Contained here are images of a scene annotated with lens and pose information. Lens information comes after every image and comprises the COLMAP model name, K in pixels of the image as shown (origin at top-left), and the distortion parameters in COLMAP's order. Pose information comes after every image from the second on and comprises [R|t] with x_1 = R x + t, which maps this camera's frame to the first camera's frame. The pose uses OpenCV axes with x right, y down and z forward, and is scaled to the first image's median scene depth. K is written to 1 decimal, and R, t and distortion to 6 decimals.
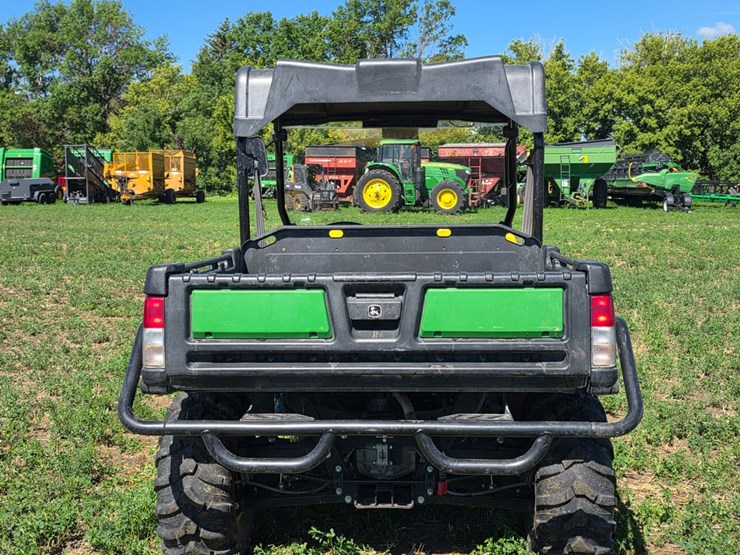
lens RADIAL K [[900.2, 0, 380.2], [0, 900.2, 286.6], [0, 0, 1]] dist [0.170075, -0.424738]
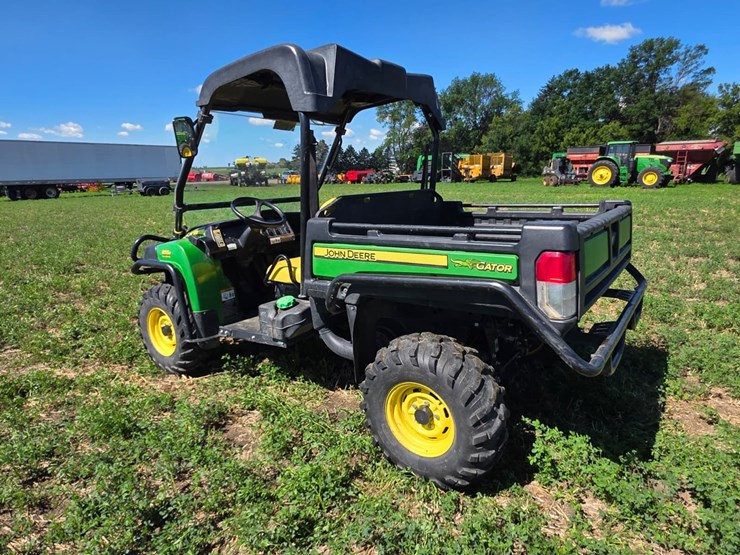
lens RADIAL K [[455.8, 0, 369.0], [0, 455.8, 282.0], [0, 0, 1]] dist [0.003913, -0.002016]
pose [[0.835694, 0.117045, -0.536579, 0.088050], [-0.049554, 0.989111, 0.138579, -0.004634], [0.546956, -0.089220, 0.832394, 0.051162]]
